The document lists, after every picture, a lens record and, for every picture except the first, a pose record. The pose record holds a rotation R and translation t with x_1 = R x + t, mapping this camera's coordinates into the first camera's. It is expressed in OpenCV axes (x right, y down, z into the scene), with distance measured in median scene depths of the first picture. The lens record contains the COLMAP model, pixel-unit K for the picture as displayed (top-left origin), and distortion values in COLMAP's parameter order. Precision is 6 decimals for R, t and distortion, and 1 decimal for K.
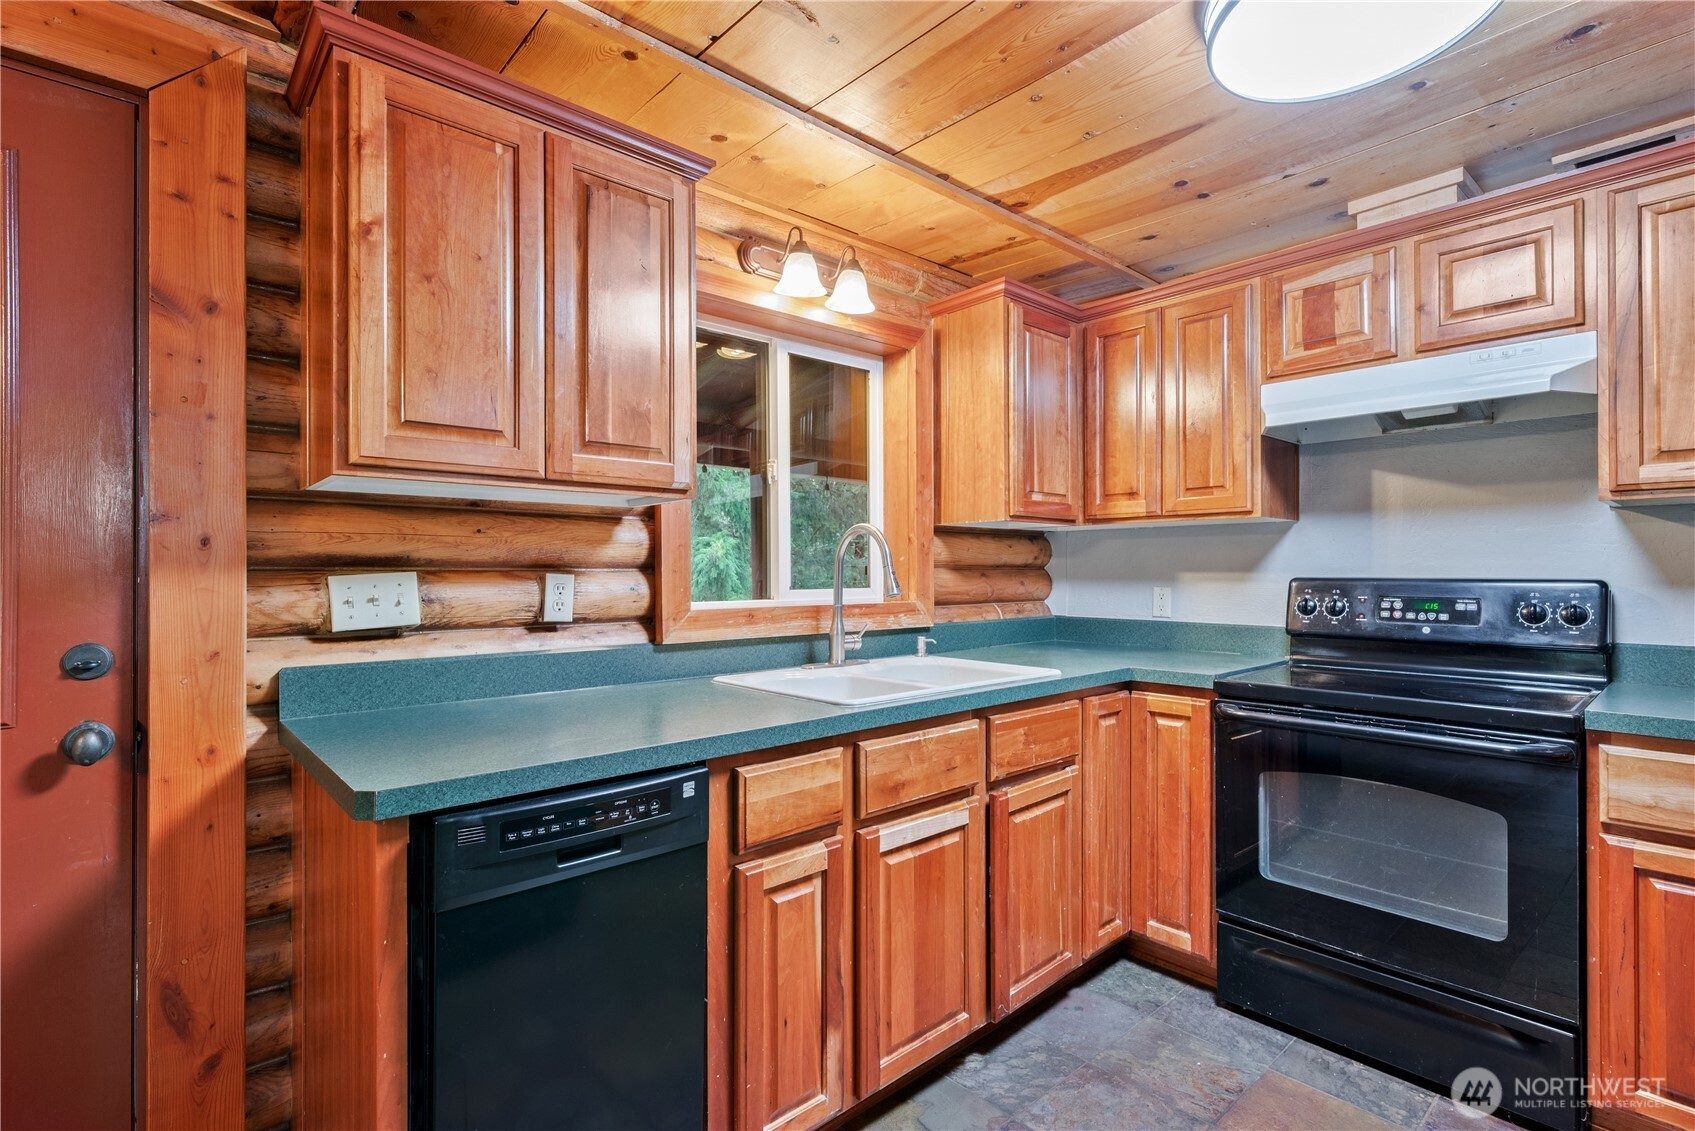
lens RADIAL K [[798.5, 0, 849.6], [0, 798.5, 568.1], [0, 0, 1]] dist [0.002826, -0.001350]
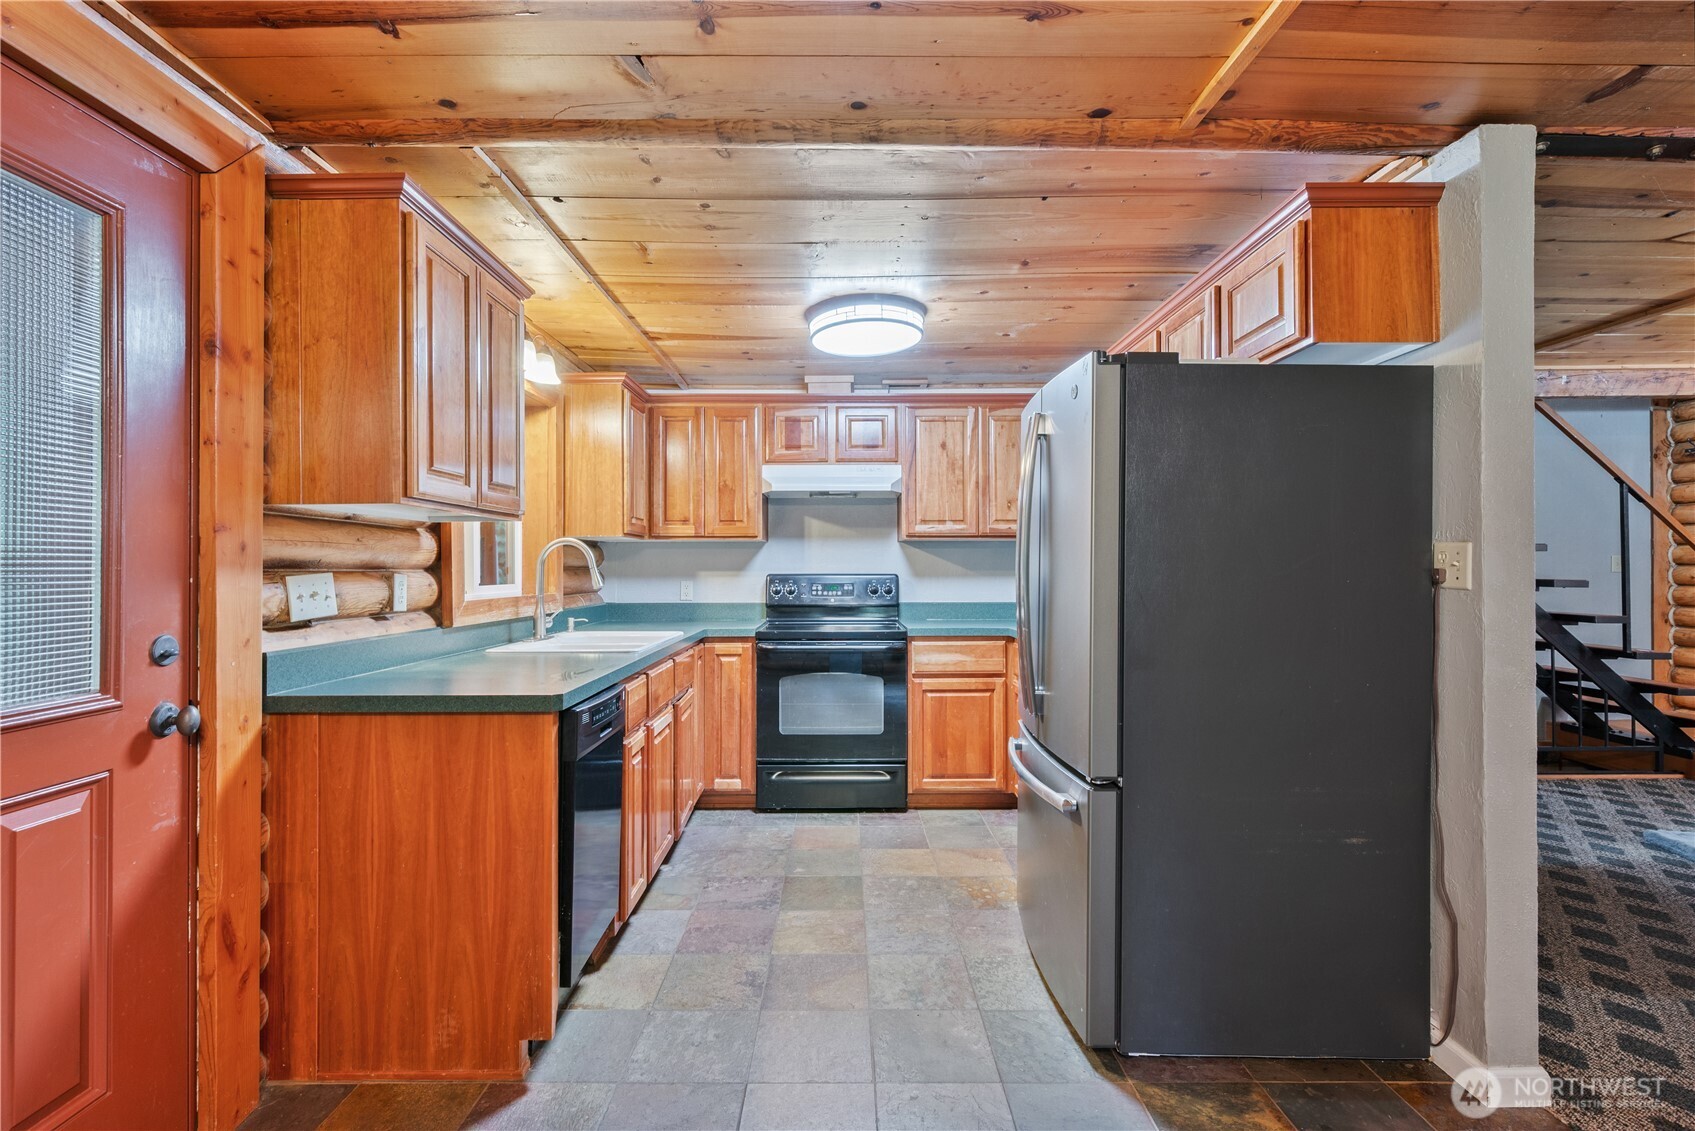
lens RADIAL K [[769.1, 0, 849.2], [0, 769.1, 564.7], [0, 0, 1]] dist [0.003932, 0.000306]
pose [[0.665030, 0.003162, 0.746810, -0.701258], [-0.000766, 0.999993, -0.003552, -0.002972], [-0.746816, 0.001790, 0.665028, -0.306496]]
